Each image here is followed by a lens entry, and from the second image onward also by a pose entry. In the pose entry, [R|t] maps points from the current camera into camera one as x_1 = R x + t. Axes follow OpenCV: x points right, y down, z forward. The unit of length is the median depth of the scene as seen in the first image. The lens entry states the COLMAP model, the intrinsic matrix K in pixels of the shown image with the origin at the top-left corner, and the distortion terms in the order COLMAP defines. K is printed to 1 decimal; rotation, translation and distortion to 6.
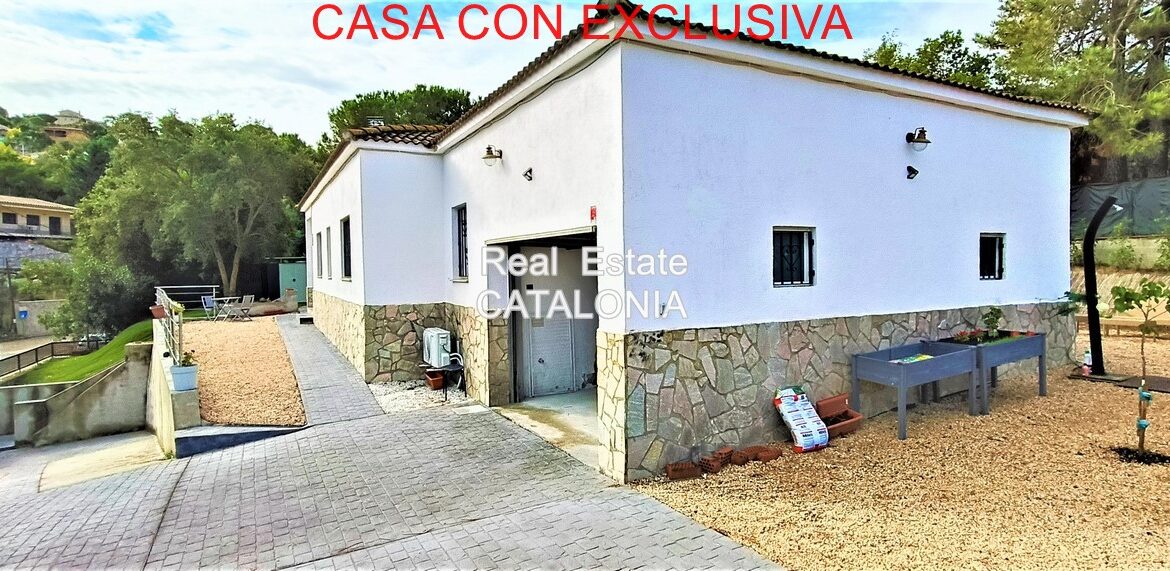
lens RADIAL K [[595.5, 0, 584.2], [0, 595.5, 282.2], [0, 0, 1]] dist [-0.002105, 0.004107]
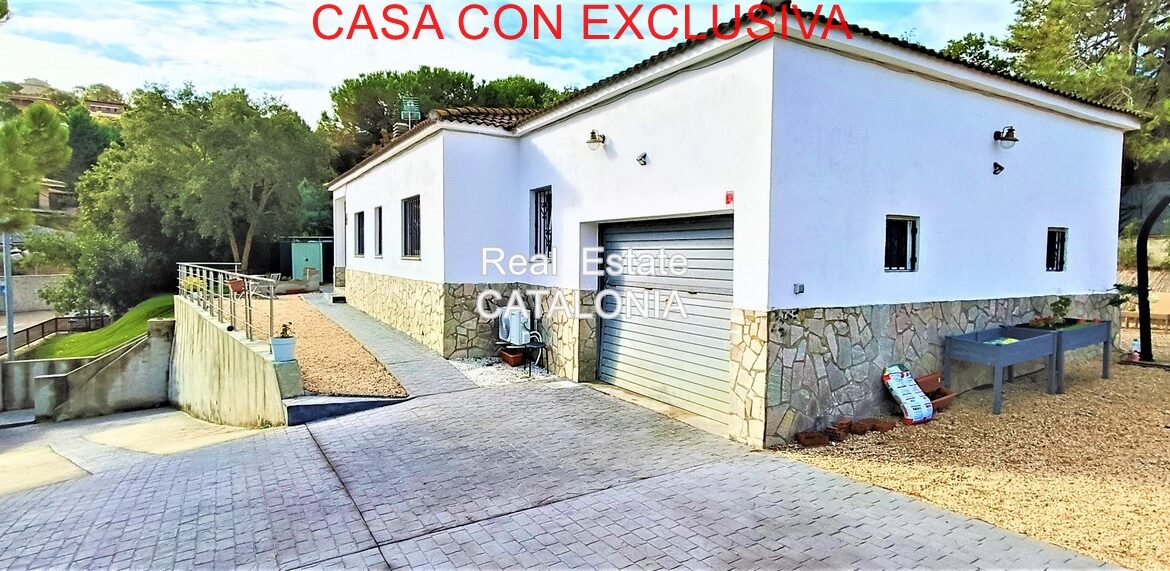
lens RADIAL K [[595.5, 0, 588.1], [0, 595.5, 283.9], [0, 0, 1]] dist [-0.002105, 0.004107]
pose [[0.998982, 0.022255, 0.039229, -0.192951], [-0.023108, 0.999503, 0.021430, 0.014760], [-0.038733, -0.022315, 0.999000, -0.038799]]
